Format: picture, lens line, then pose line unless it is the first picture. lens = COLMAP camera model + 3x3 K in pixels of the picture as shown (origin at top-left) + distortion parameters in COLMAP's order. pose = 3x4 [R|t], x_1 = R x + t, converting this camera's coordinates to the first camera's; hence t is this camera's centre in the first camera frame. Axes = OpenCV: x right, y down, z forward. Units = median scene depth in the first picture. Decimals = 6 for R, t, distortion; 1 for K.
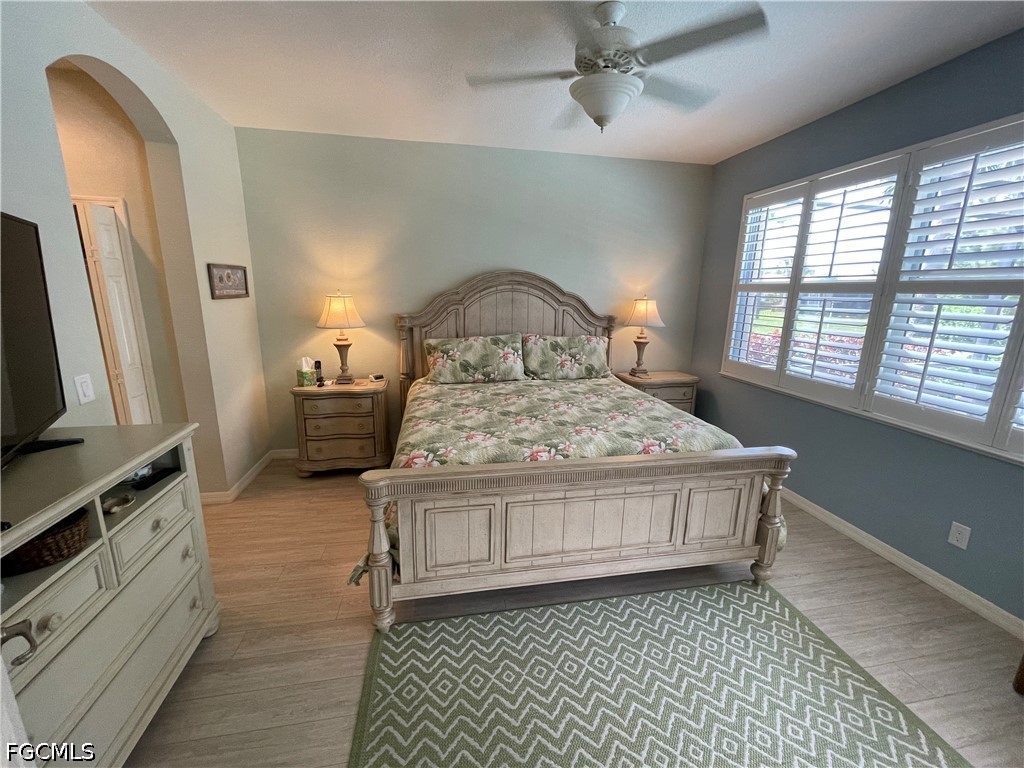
lens RADIAL K [[414.2, 0, 519.9], [0, 414.2, 382.4], [0, 0, 1]] dist [-0.001685, -0.000516]
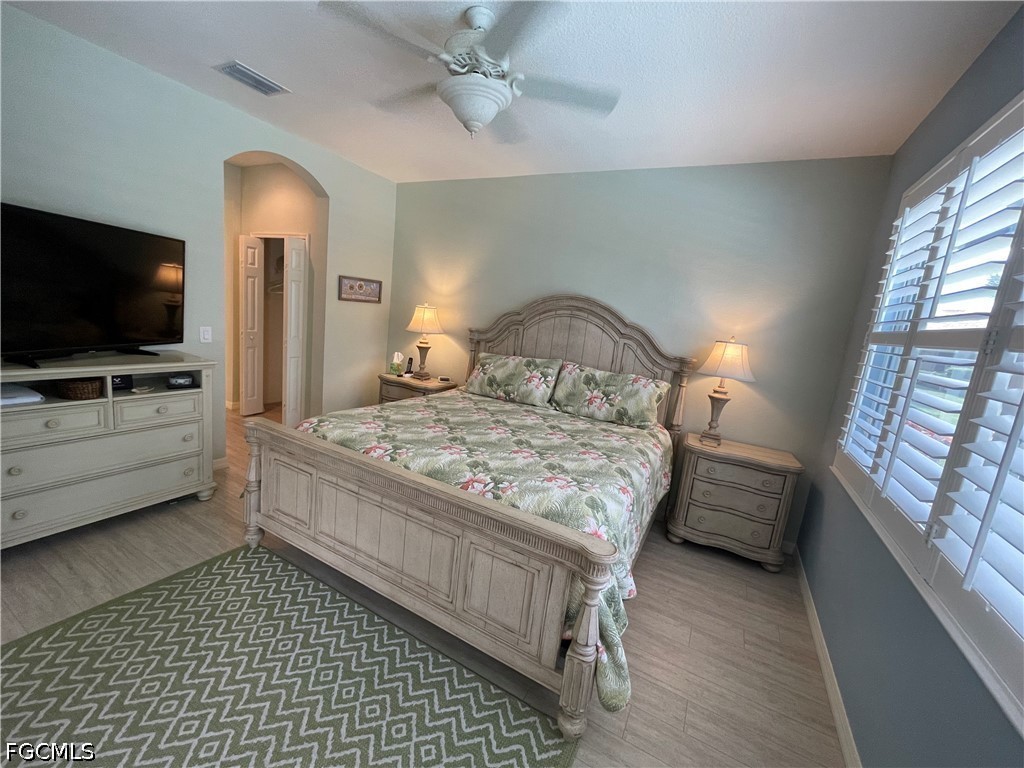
lens RADIAL K [[414.2, 0, 509.2], [0, 414.2, 383.6], [0, 0, 1]] dist [-0.001685, -0.000516]
pose [[0.771075, 0.175427, -0.612101, 0.529066], [-0.231310, 0.972799, -0.012583, -0.029404], [0.593244, 0.151288, 0.790679, 0.208274]]
